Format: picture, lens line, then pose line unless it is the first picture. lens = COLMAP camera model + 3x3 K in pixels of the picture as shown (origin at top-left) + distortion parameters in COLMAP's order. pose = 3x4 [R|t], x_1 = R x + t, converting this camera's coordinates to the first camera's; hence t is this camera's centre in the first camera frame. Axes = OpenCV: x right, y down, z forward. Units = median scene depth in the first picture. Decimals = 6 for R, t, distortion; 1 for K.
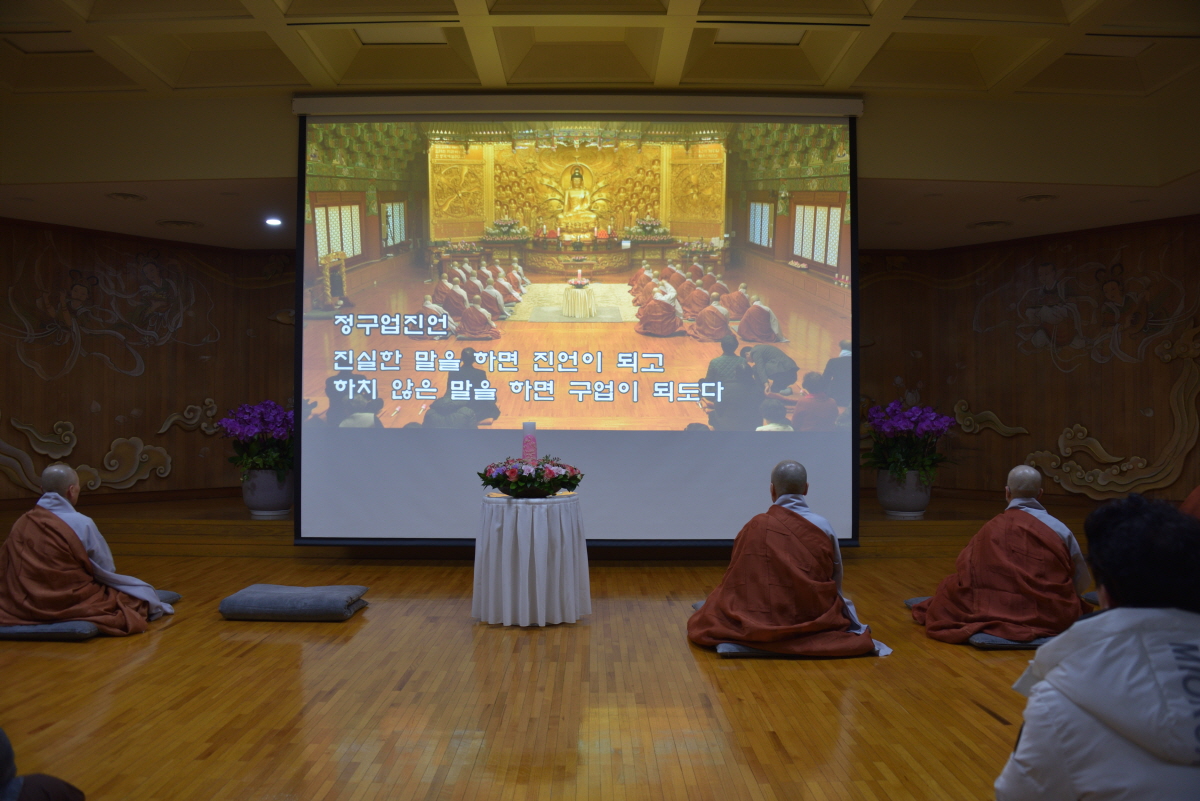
lens RADIAL K [[956.6, 0, 598.5], [0, 956.6, 405.0], [0, 0, 1]] dist [-0.131137, 0.016704]
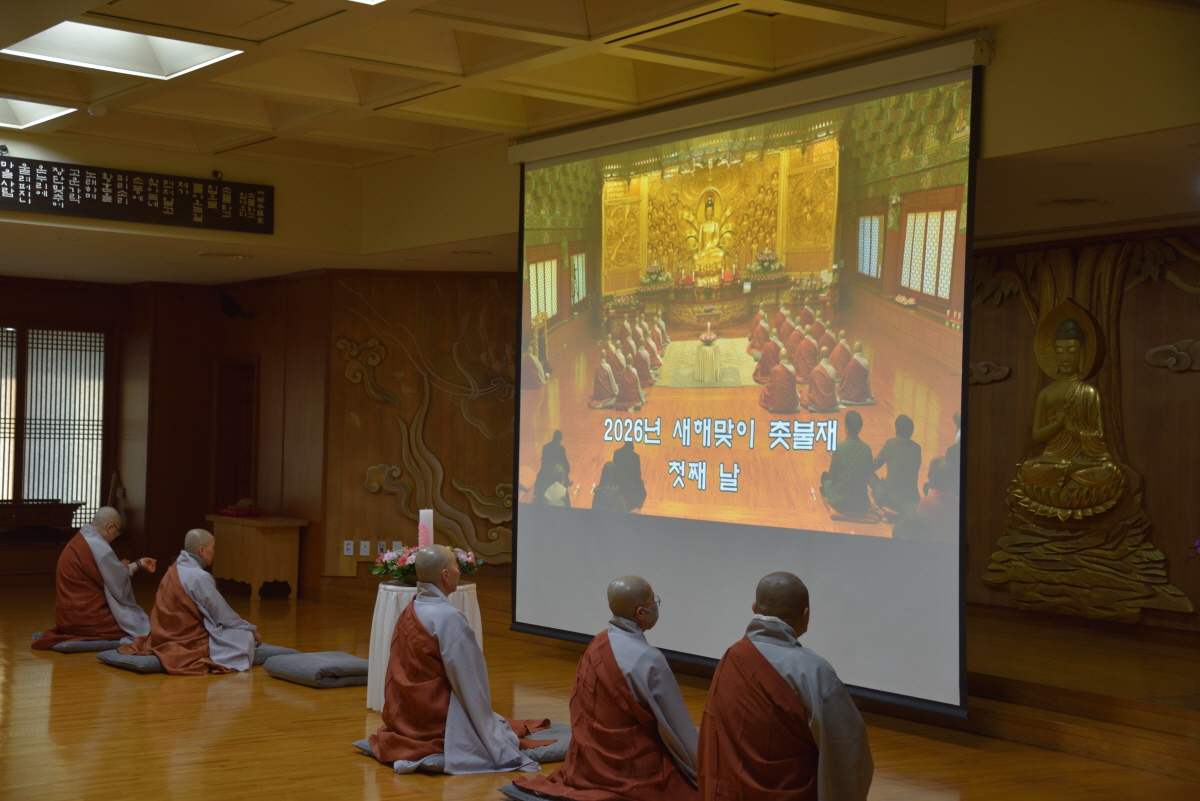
lens RADIAL K [[1799.3, 0, 593.6], [0, 1799.3, 408.7], [0, 0, 1]] dist [0.254193, 0.000000]
pose [[0.561311, -0.000208, -0.827605, 1.188341], [-0.009755, 0.999929, -0.006868, -0.056897], [0.827548, 0.011928, 0.561269, 0.061649]]
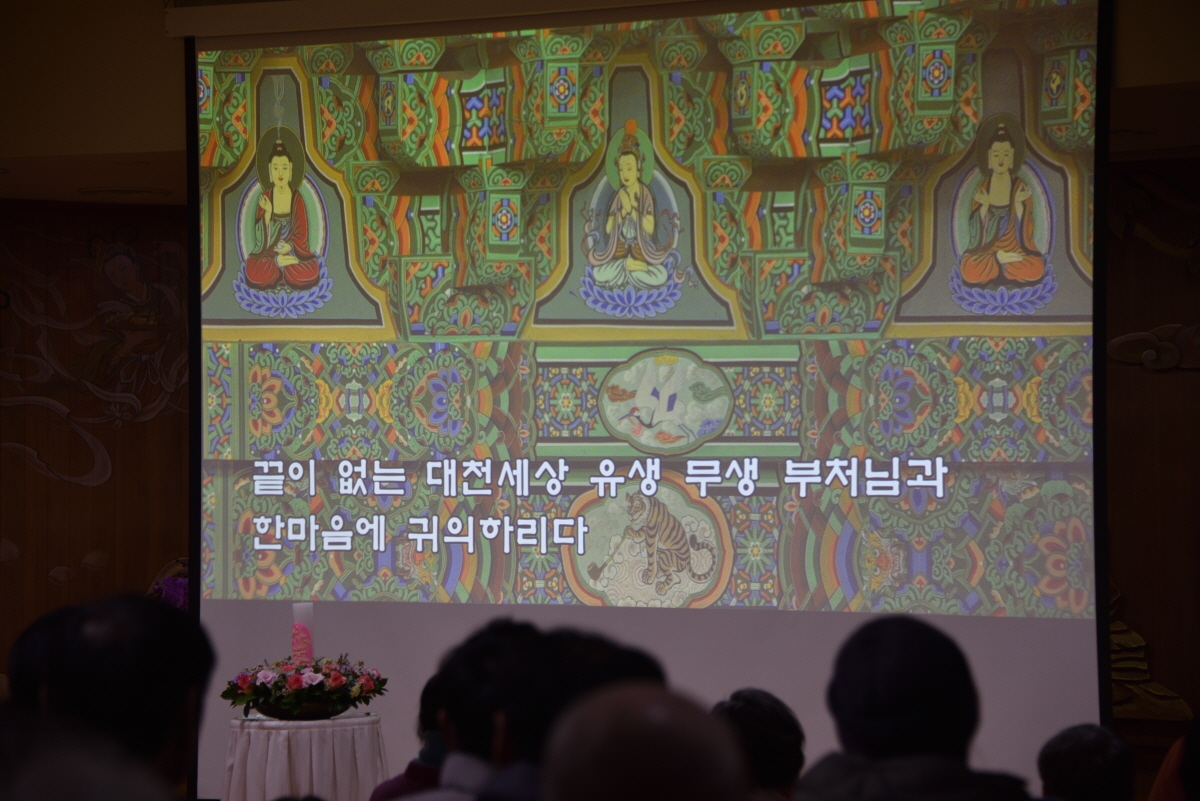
lens RADIAL K [[4139.5, 0, 604.3], [0, 4139.5, 406.3], [0, 0, 1]] dist [0.889568, 0.000000]
pose [[0.837455, -0.014223, -0.546321, 1.241745], [0.011983, 0.999899, -0.007663, -0.069280], [0.546374, -0.000129, 0.837541, -0.949411]]
